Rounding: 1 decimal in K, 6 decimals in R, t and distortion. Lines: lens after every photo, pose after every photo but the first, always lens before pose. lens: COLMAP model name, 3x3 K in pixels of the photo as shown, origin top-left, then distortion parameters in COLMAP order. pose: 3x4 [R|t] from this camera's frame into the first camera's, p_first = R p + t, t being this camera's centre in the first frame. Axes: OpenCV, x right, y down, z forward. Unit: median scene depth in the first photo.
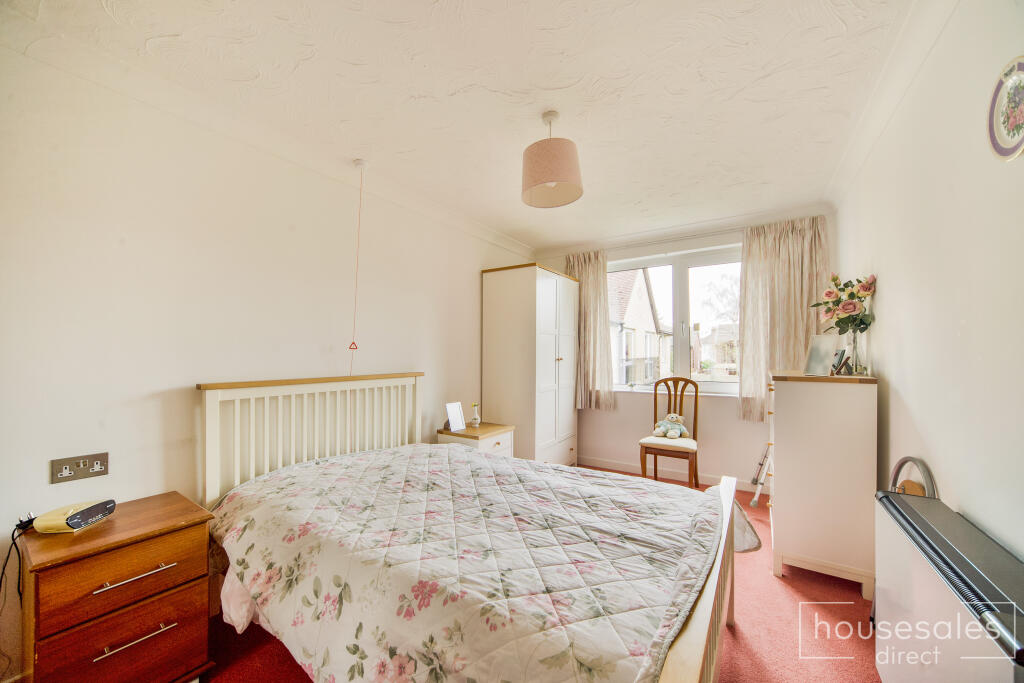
lens RADIAL K [[379.5, 0, 515.2], [0, 379.5, 344.8], [0, 0, 1]] dist [-0.001934, -0.000202]
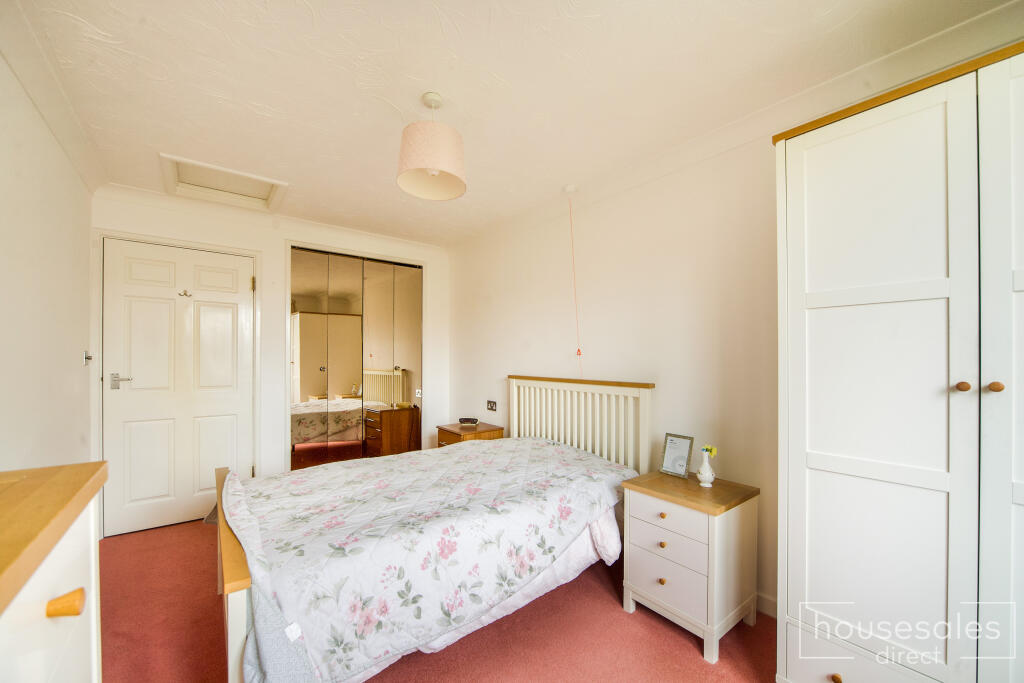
lens RADIAL K [[395.7, 0, 510.9], [0, 395.7, 359.9], [0, 0, 1]] dist [-0.000671, -0.000052]
pose [[-0.335709, -0.002224, -0.941963, 0.884953], [0.008140, 0.999953, -0.005262, 0.035783], [0.941931, -0.009433, -0.335675, 1.463668]]
